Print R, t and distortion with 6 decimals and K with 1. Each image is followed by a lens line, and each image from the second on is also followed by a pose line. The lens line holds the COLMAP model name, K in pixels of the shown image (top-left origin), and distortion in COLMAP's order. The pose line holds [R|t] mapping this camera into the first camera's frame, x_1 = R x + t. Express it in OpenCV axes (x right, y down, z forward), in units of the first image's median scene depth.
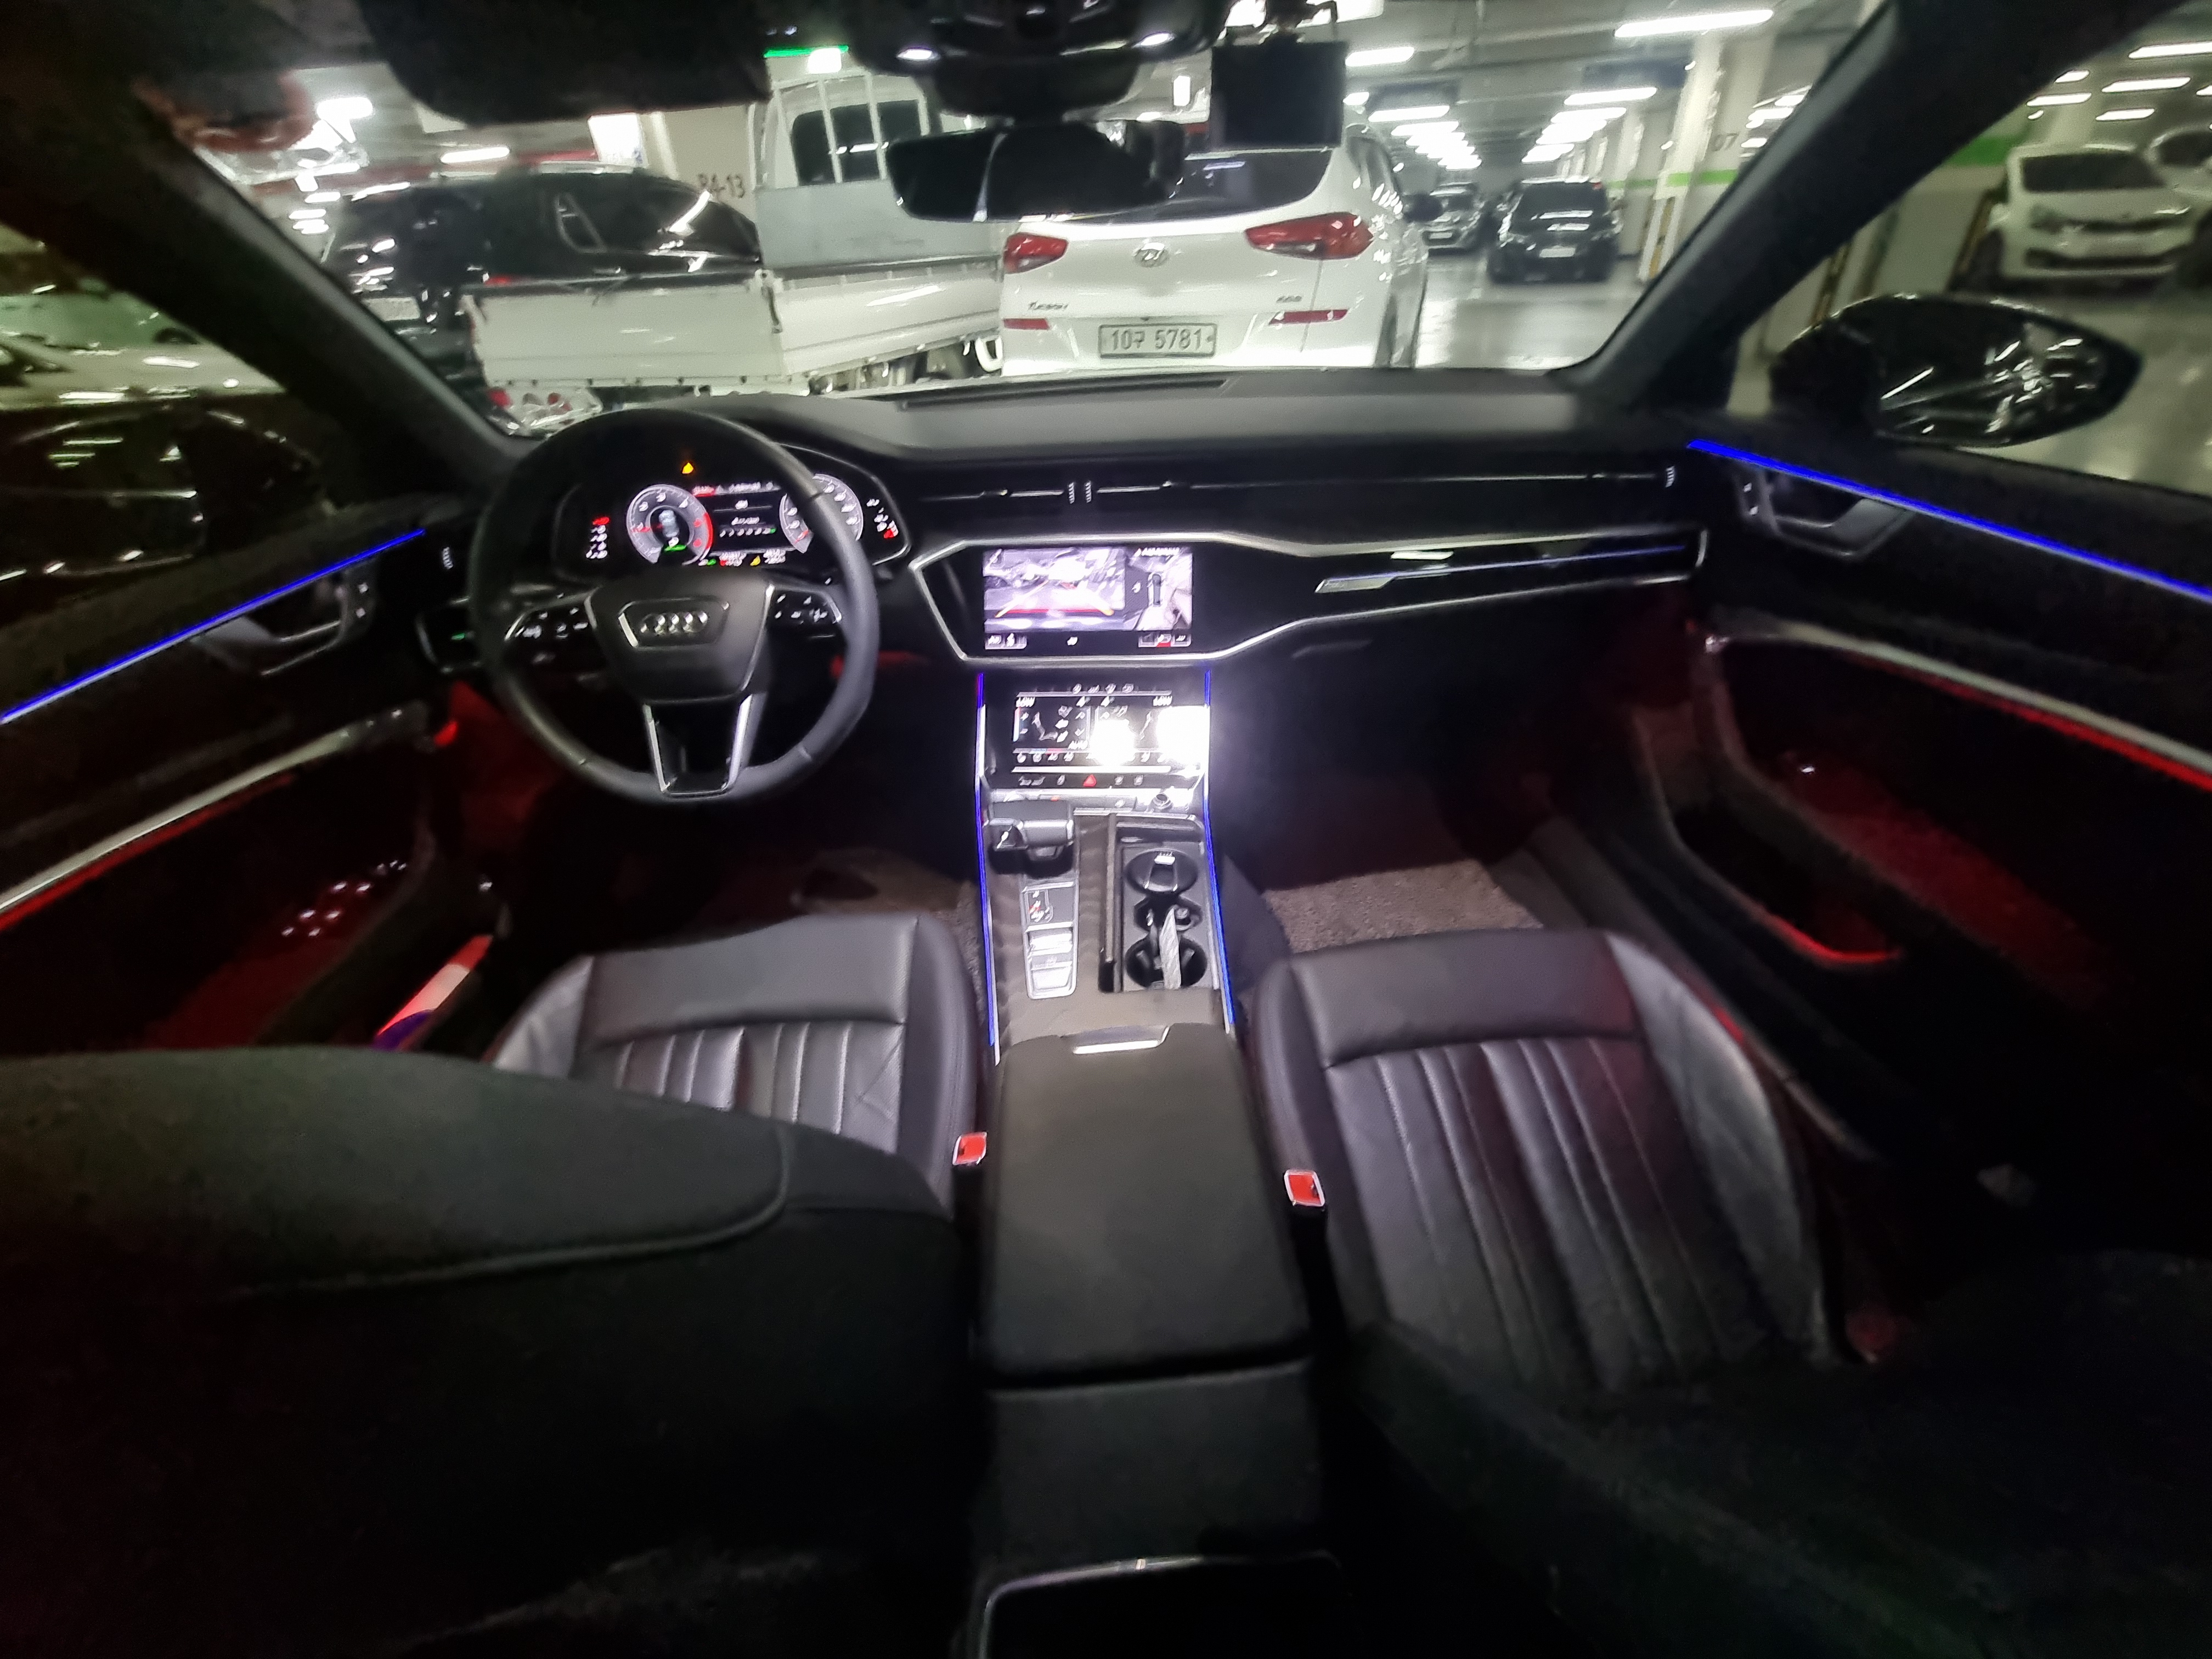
lens RADIAL K [[901.7, 0, 1118.3], [0, 901.7, 833.9], [0, 0, 1]] dist [-0.002093, -0.000509]
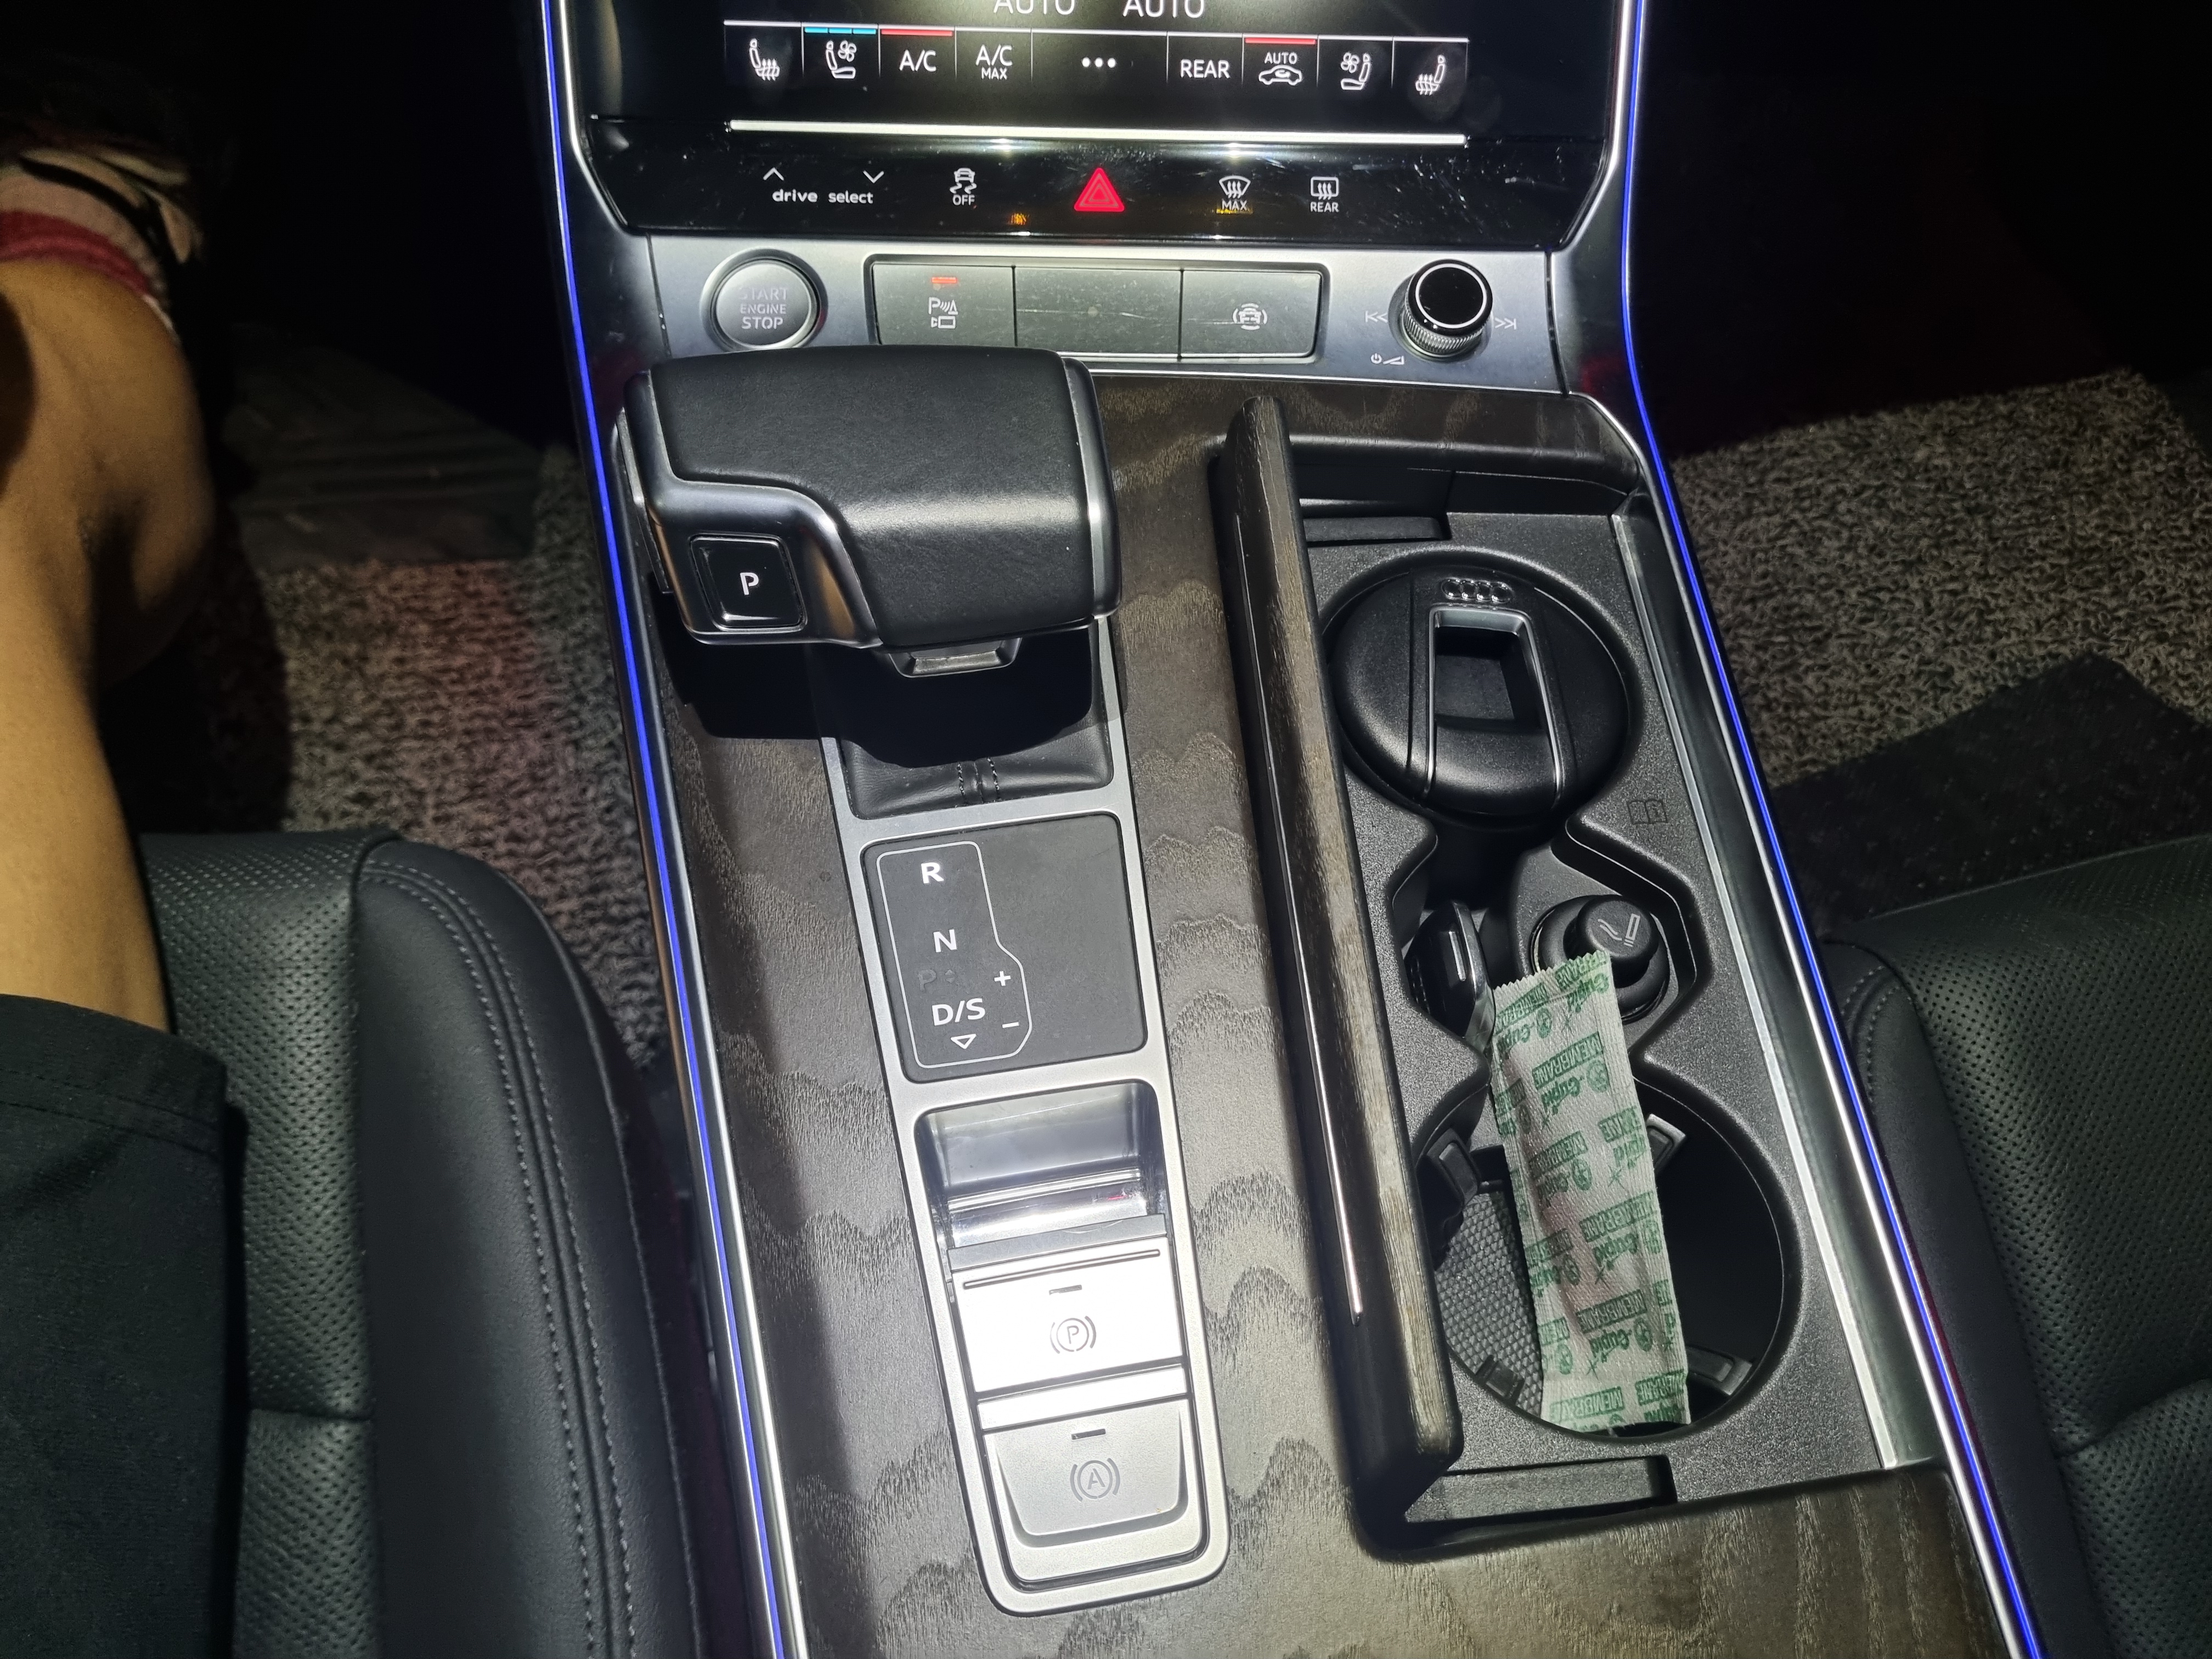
lens RADIAL K [[1685.8, 0, 1106.0], [0, 1685.8, 829.5], [0, 0, 1]] dist [0.040378, -0.036394]
pose [[0.991261, -0.038064, 0.126302, -0.085778], [-0.015709, 0.916588, 0.399524, -0.080391], [-0.130975, -0.398017, 0.907980, 0.567627]]
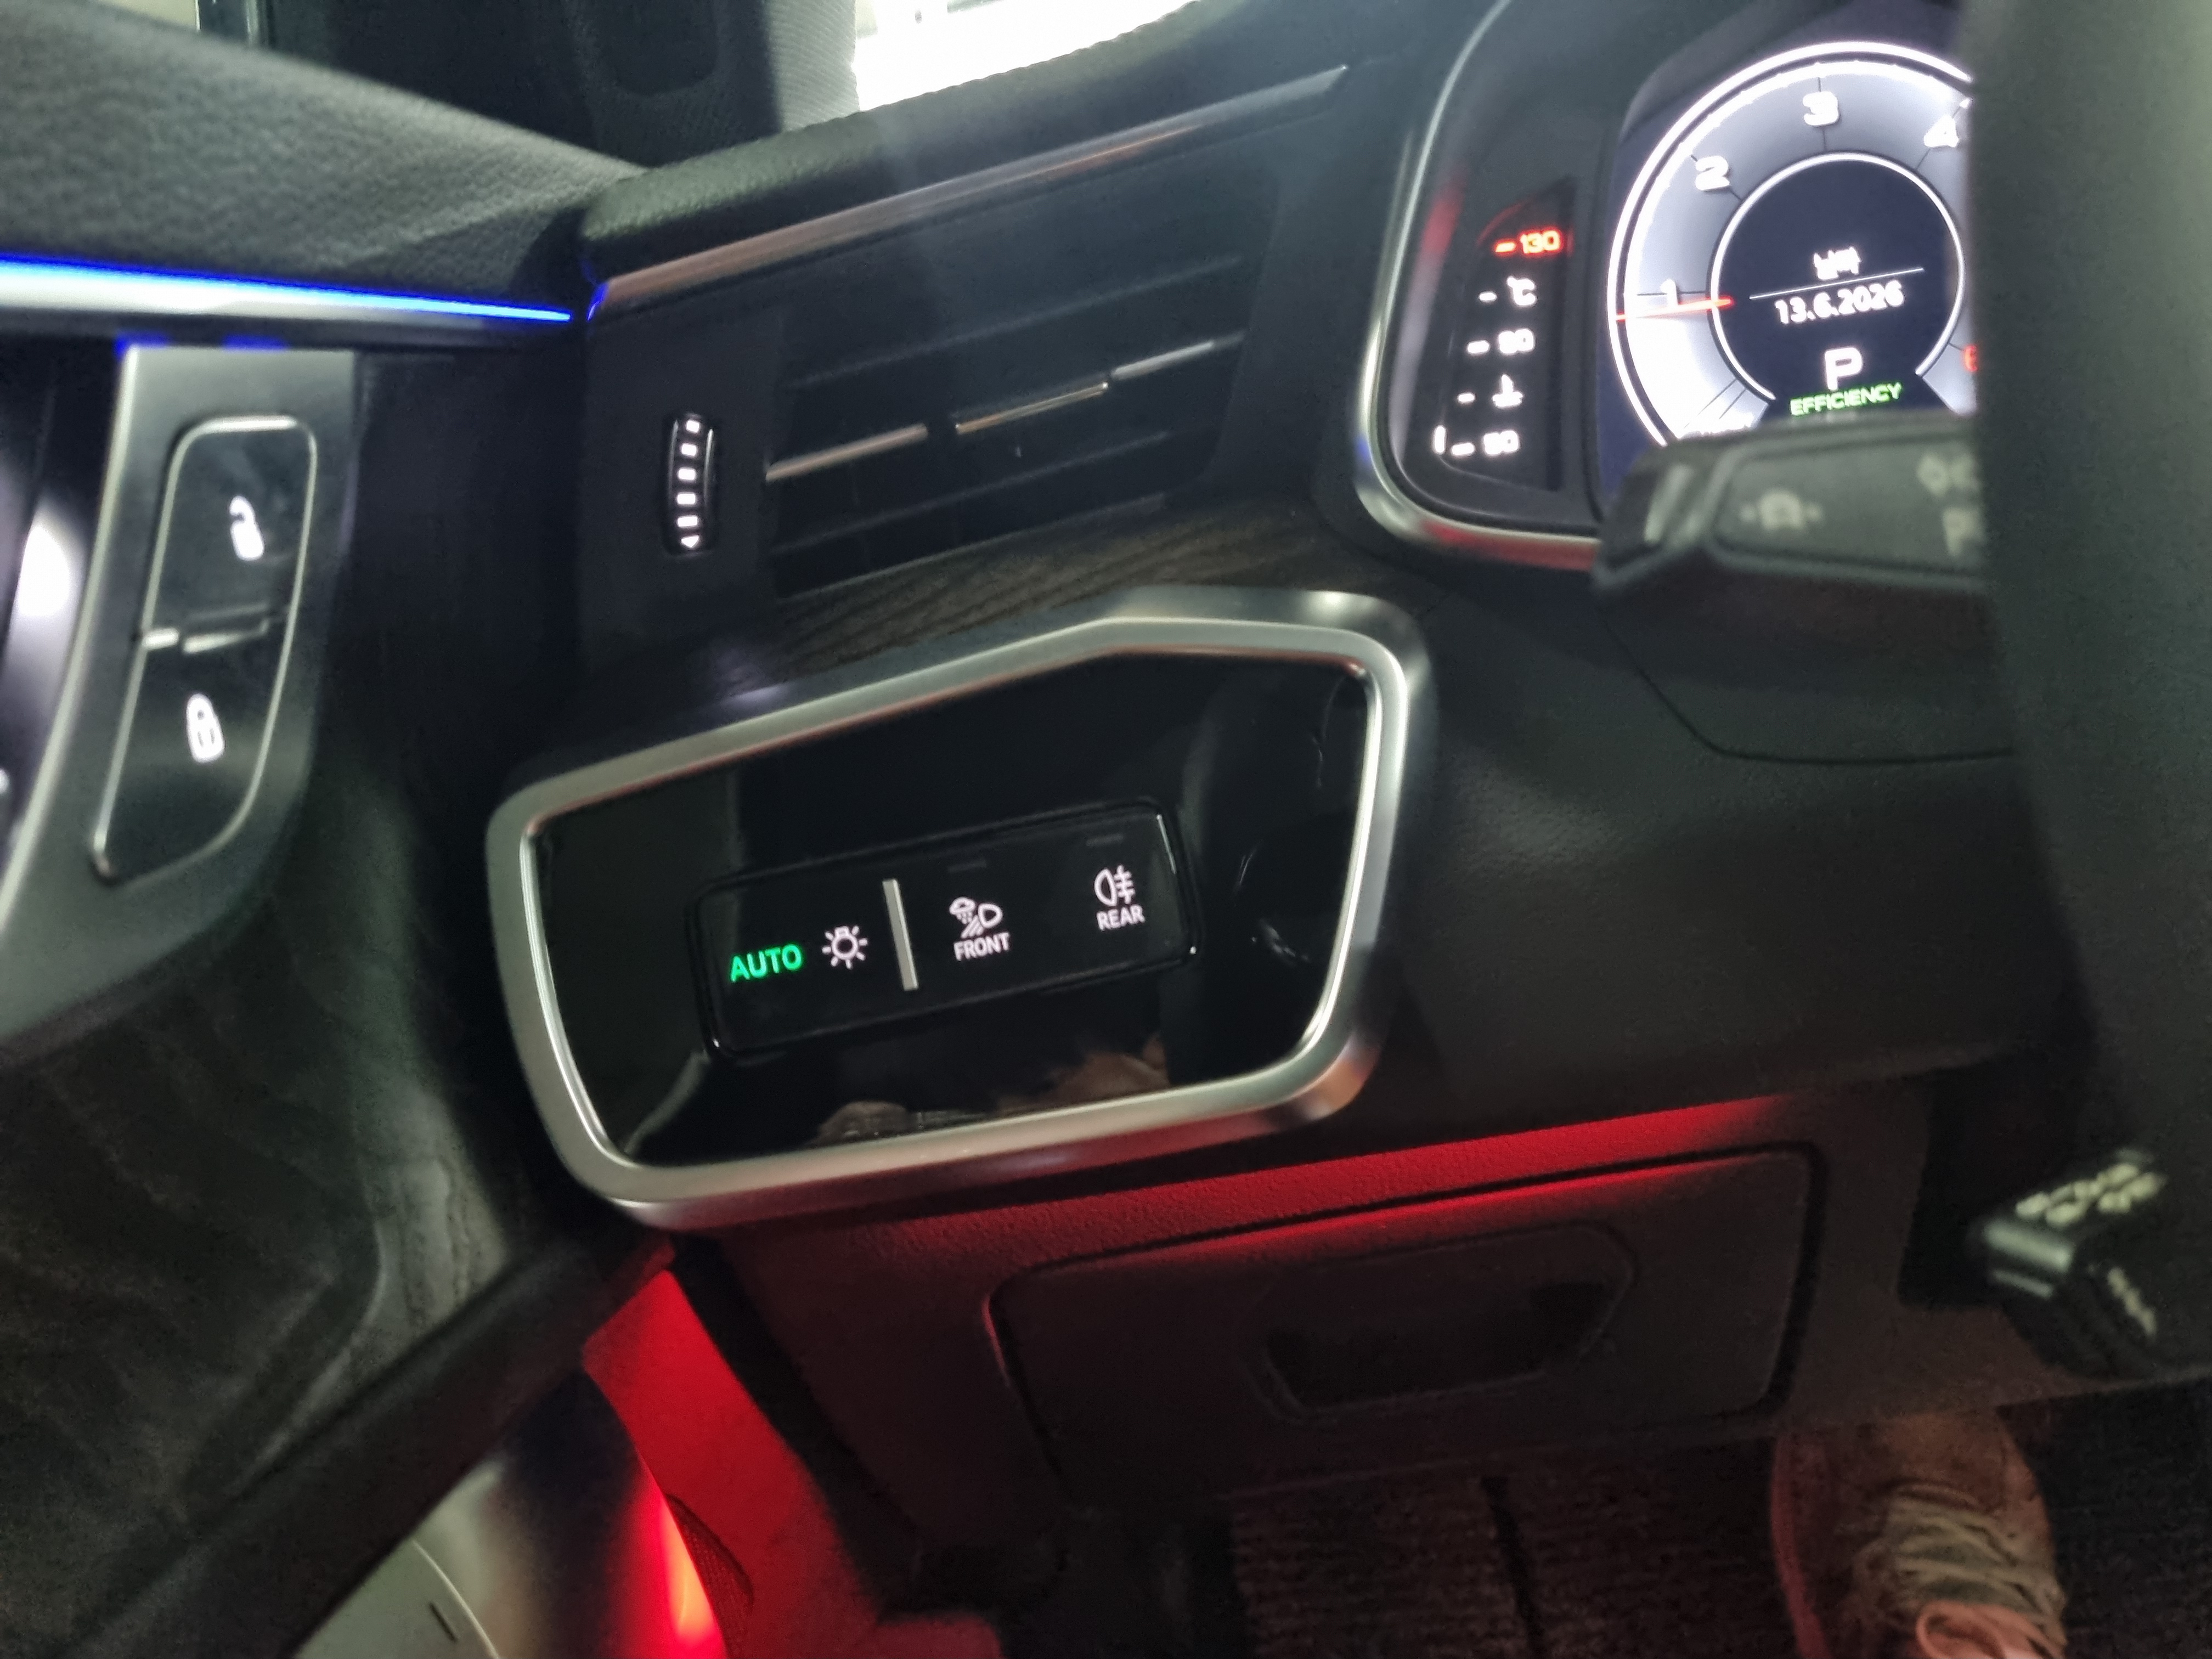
lens RADIAL K [[1685.8, 0, 1106.0], [0, 1685.8, 829.5], [0, 0, 1]] dist [0.040378, -0.036394]
pose [[0.991466, -0.092633, -0.091725, -0.613159], [0.056830, 0.940365, -0.335386, -0.138912], [0.117323, 0.327311, 0.937605, 0.707820]]
